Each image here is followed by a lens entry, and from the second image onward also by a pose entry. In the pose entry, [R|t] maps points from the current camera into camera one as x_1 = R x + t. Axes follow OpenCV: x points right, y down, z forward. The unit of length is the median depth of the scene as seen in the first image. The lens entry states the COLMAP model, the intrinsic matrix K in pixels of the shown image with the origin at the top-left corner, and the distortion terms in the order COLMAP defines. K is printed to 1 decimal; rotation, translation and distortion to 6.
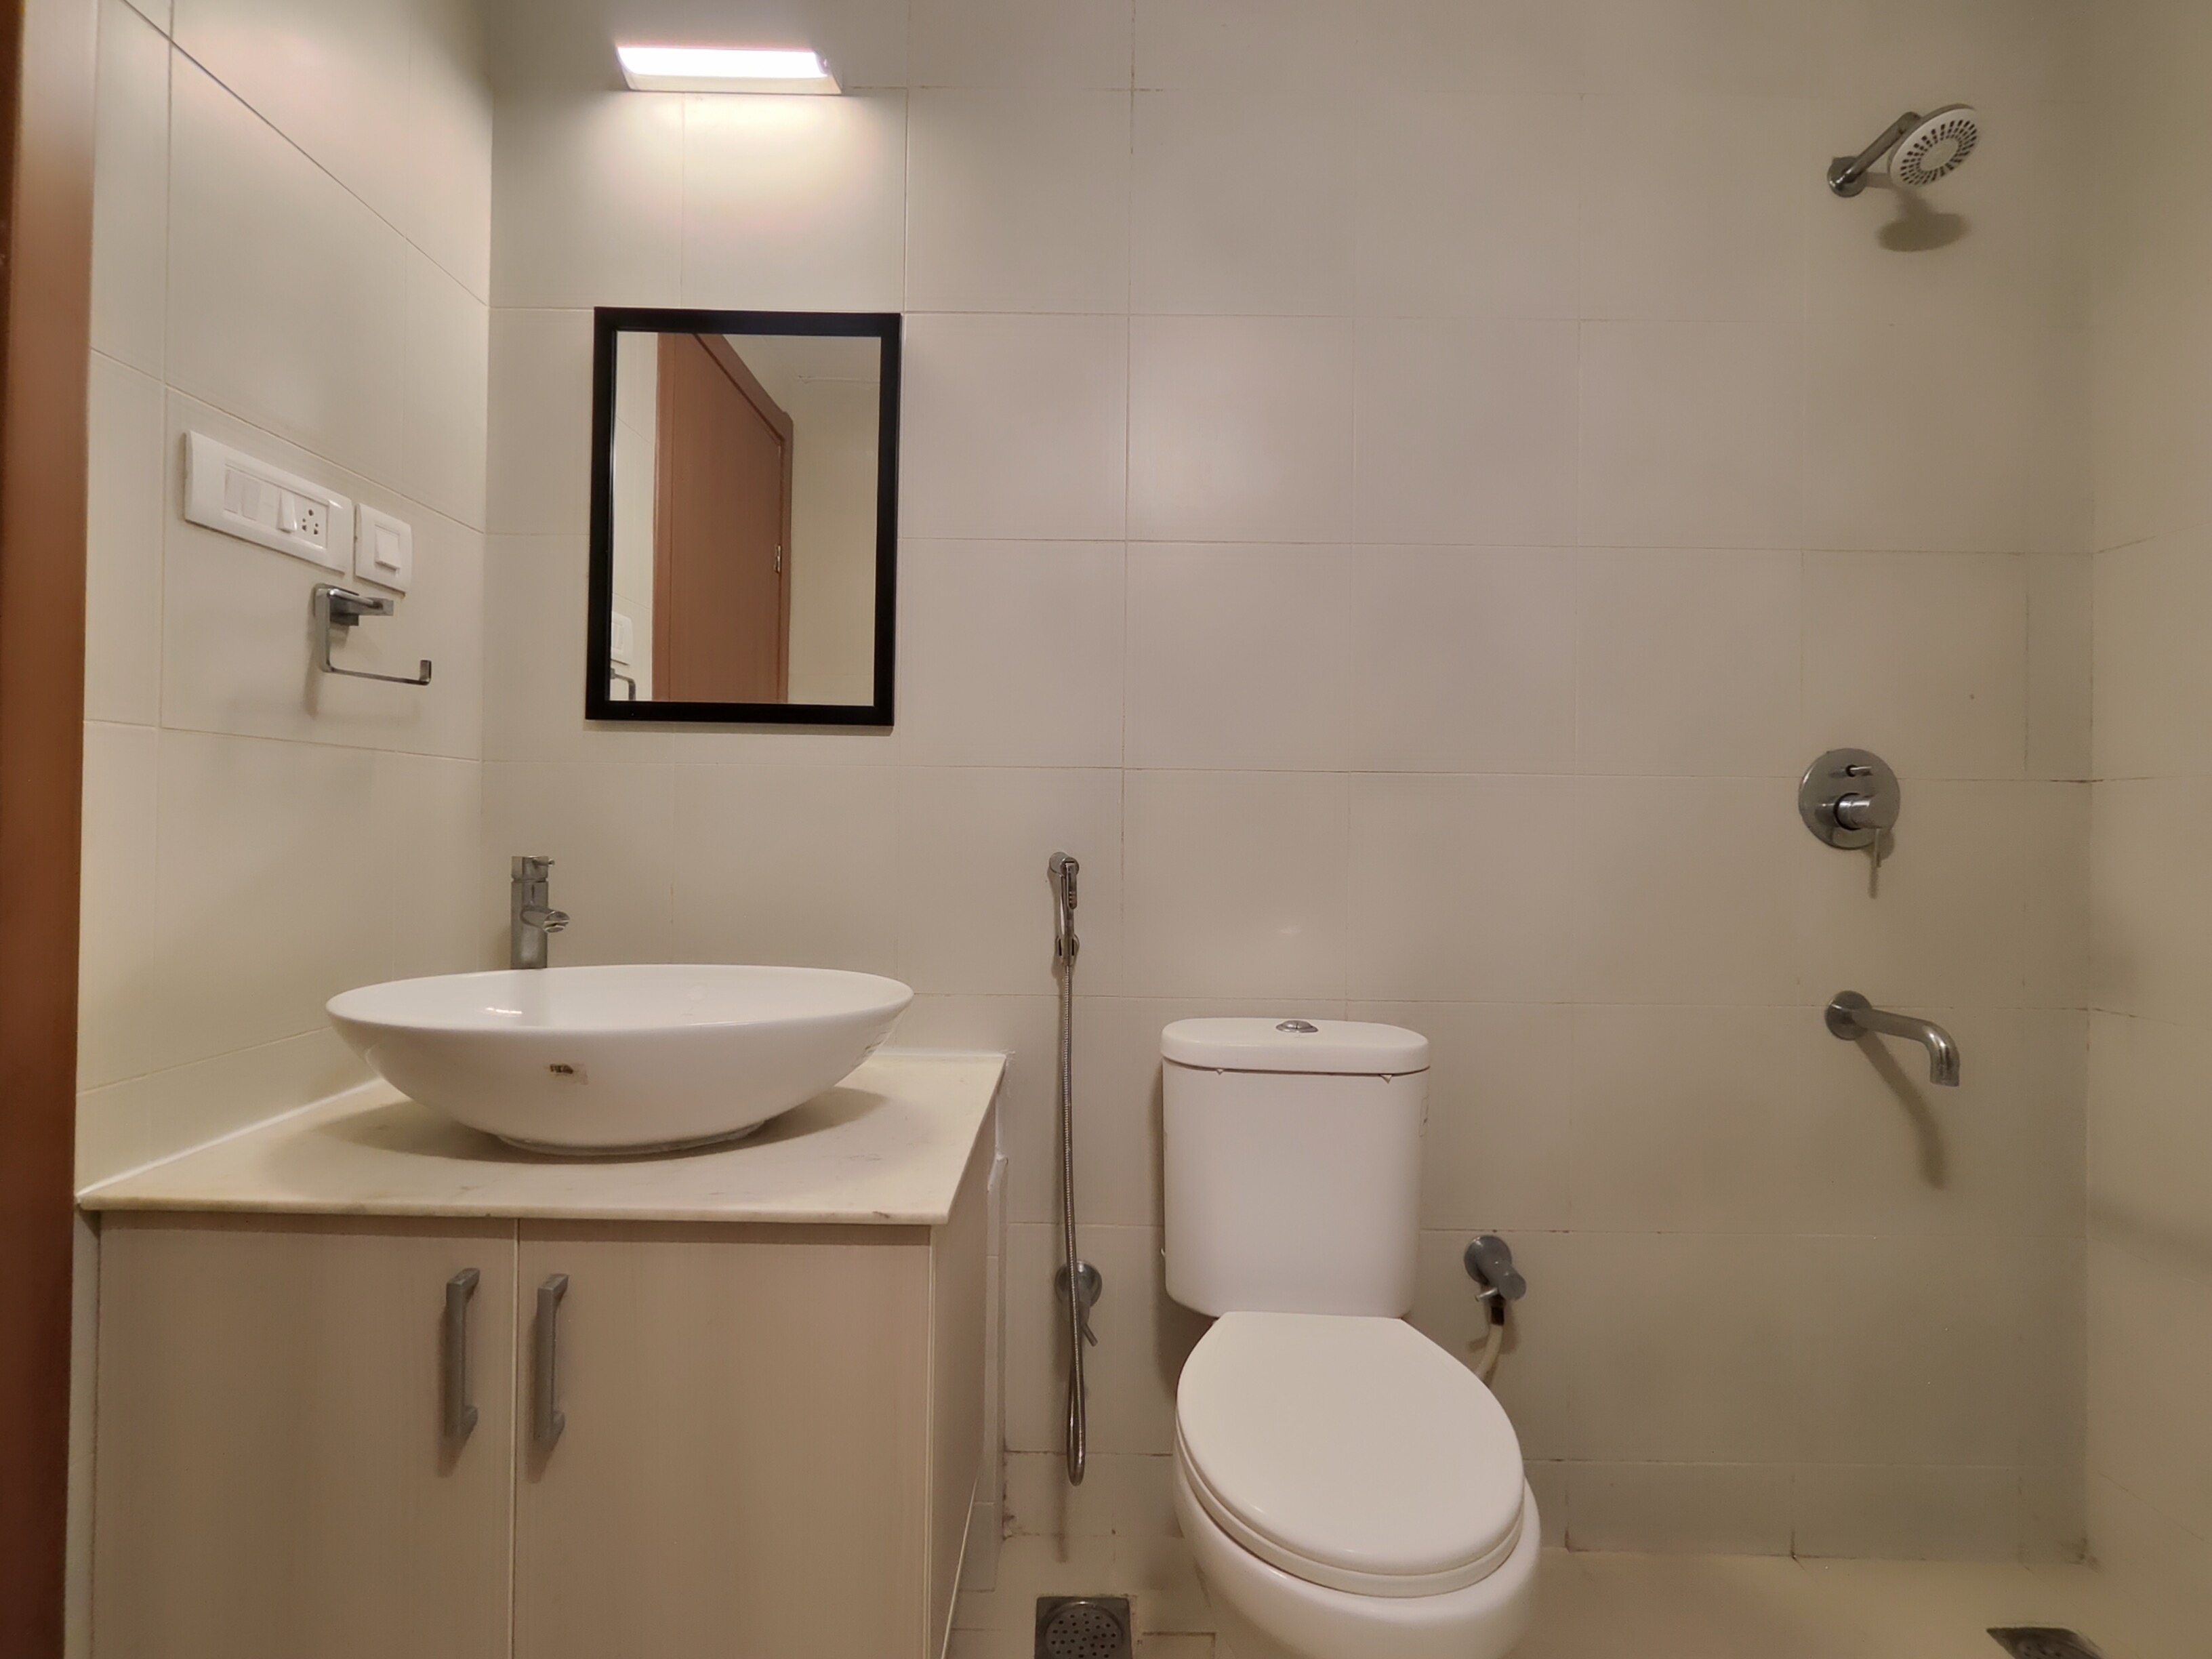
lens RADIAL K [[1022.3, 0, 1100.6], [0, 1022.3, 817.1], [0, 0, 1]] dist [-0.003444, 0.001686]
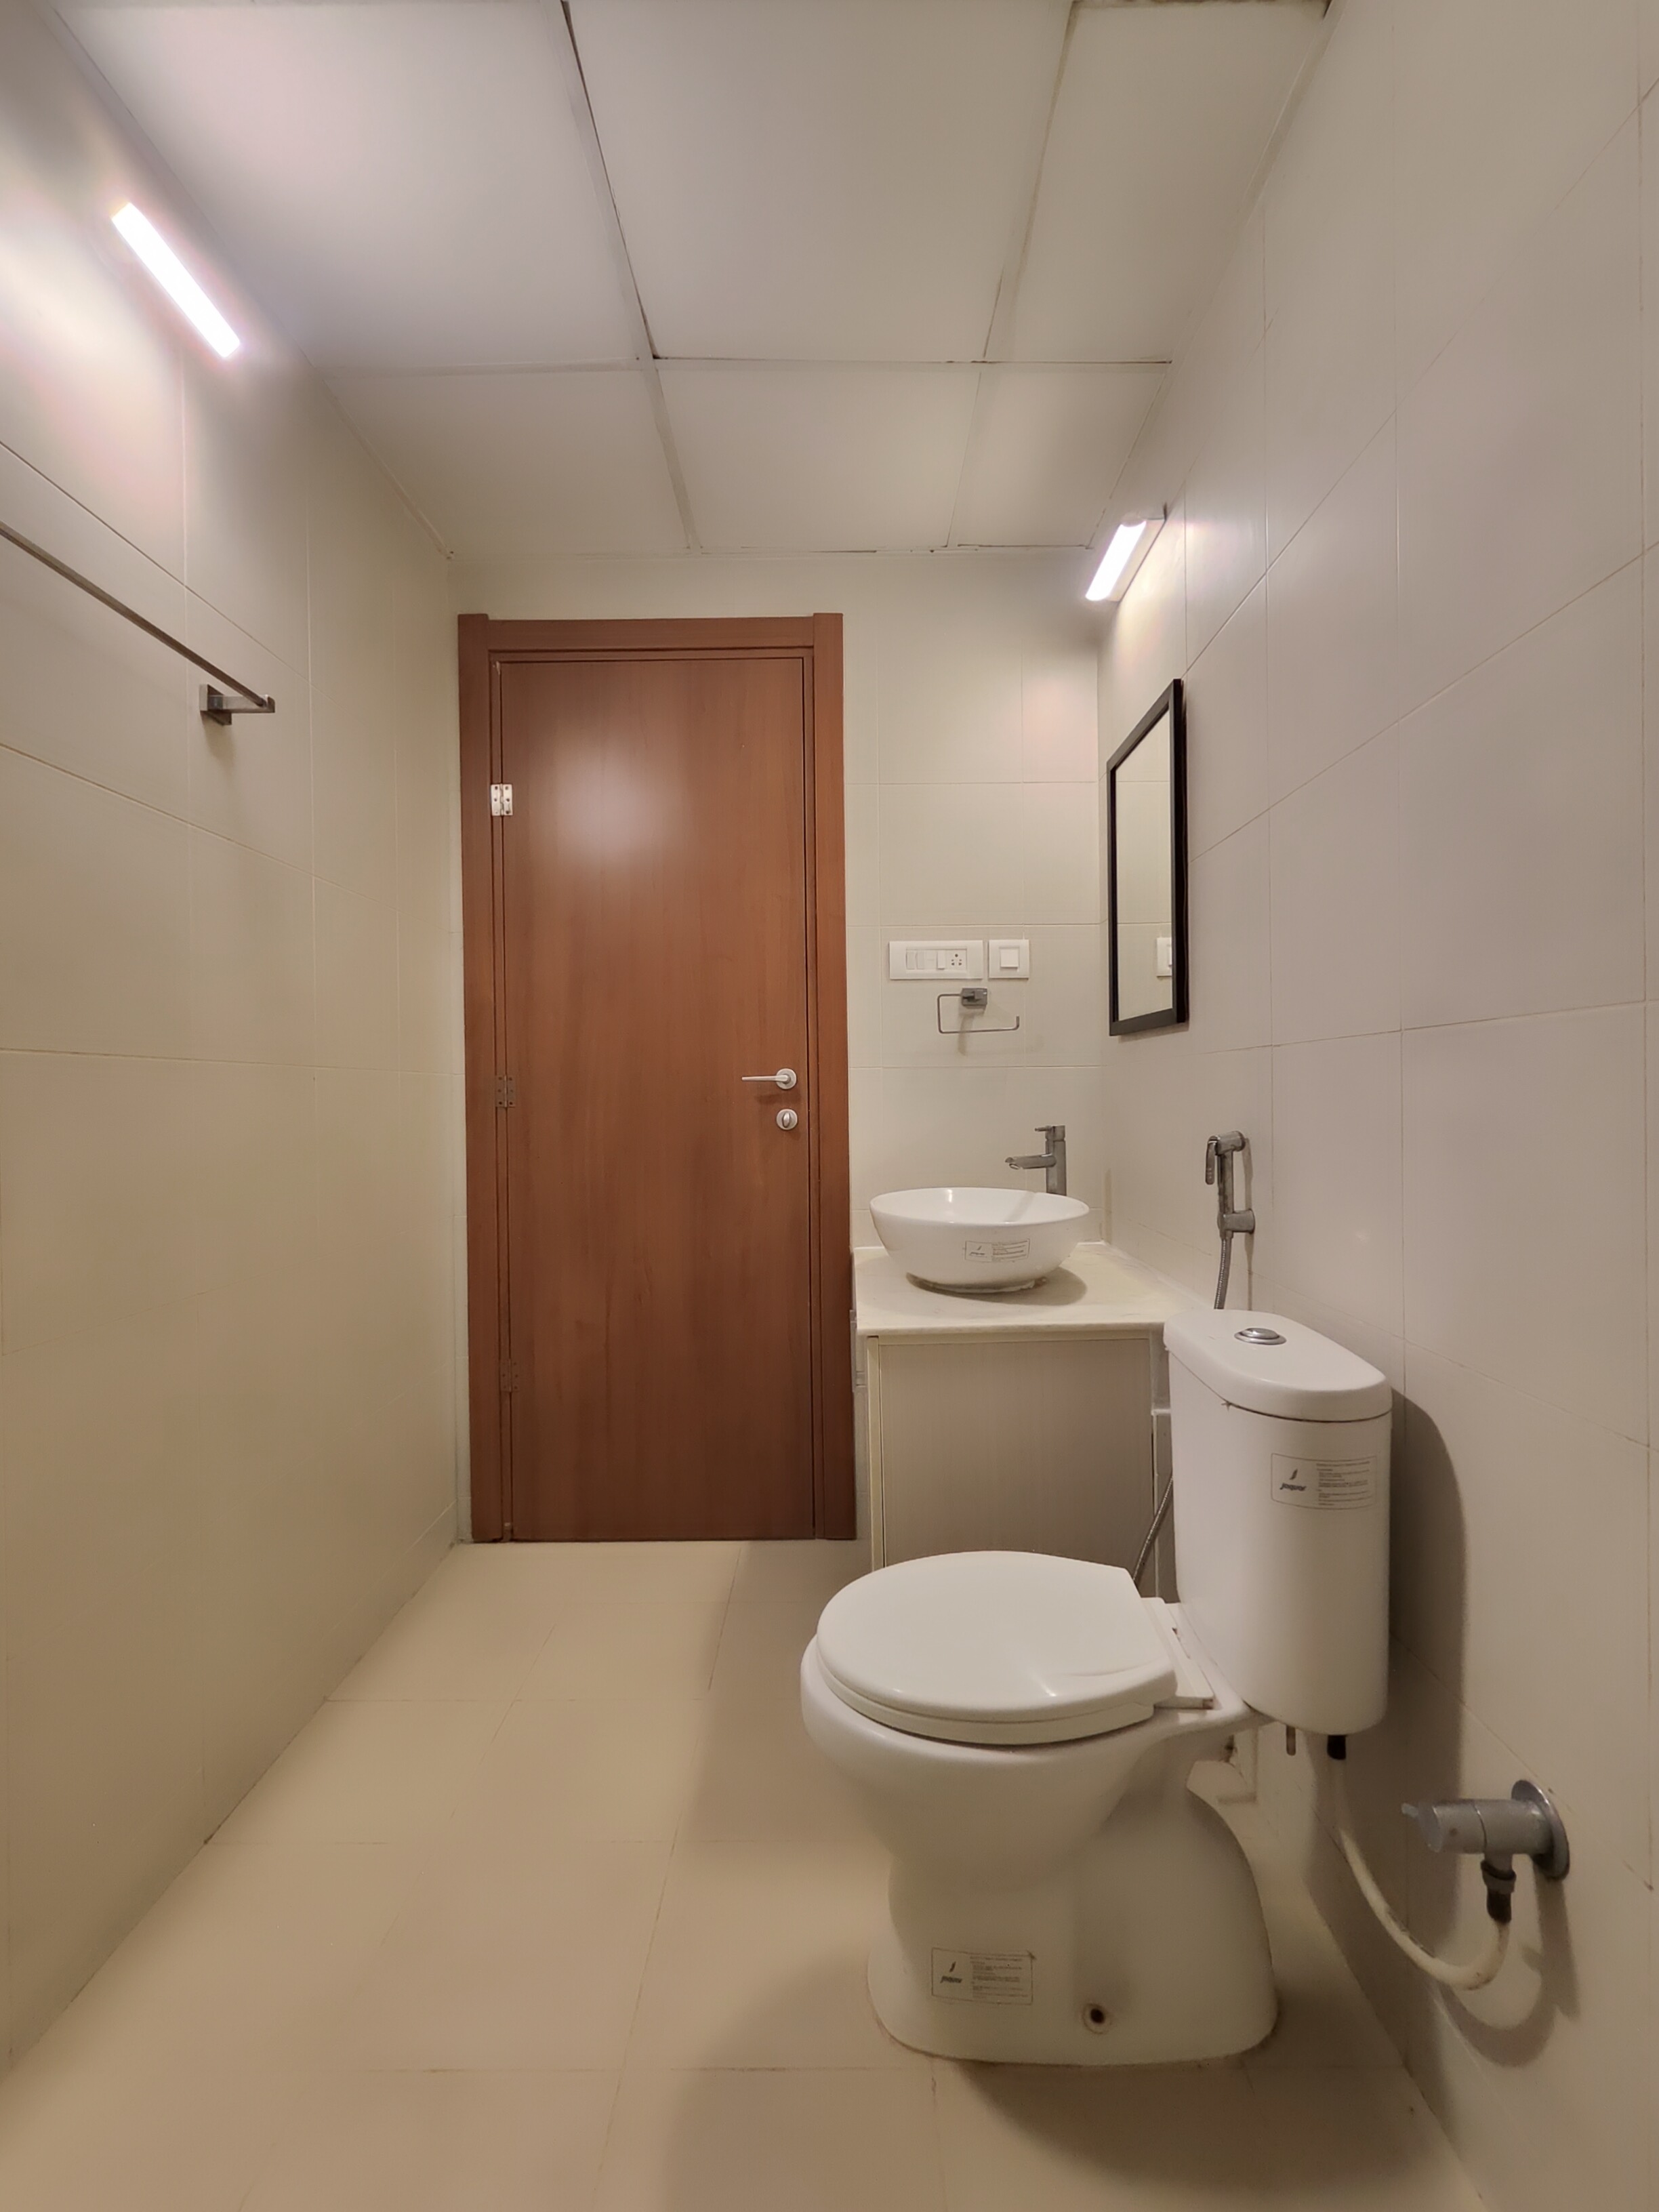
lens RADIAL K [[1022.3, 0, 836.0], [0, 1022.3, 1103.2], [0, 0, 1]] dist [-0.003444, 0.001686]
pose [[-0.022078, -0.006738, -0.999734, 1.257120], [0.011211, 0.999913, -0.006987, 0.011115], [0.999693, -0.011363, -0.022001, 0.777190]]
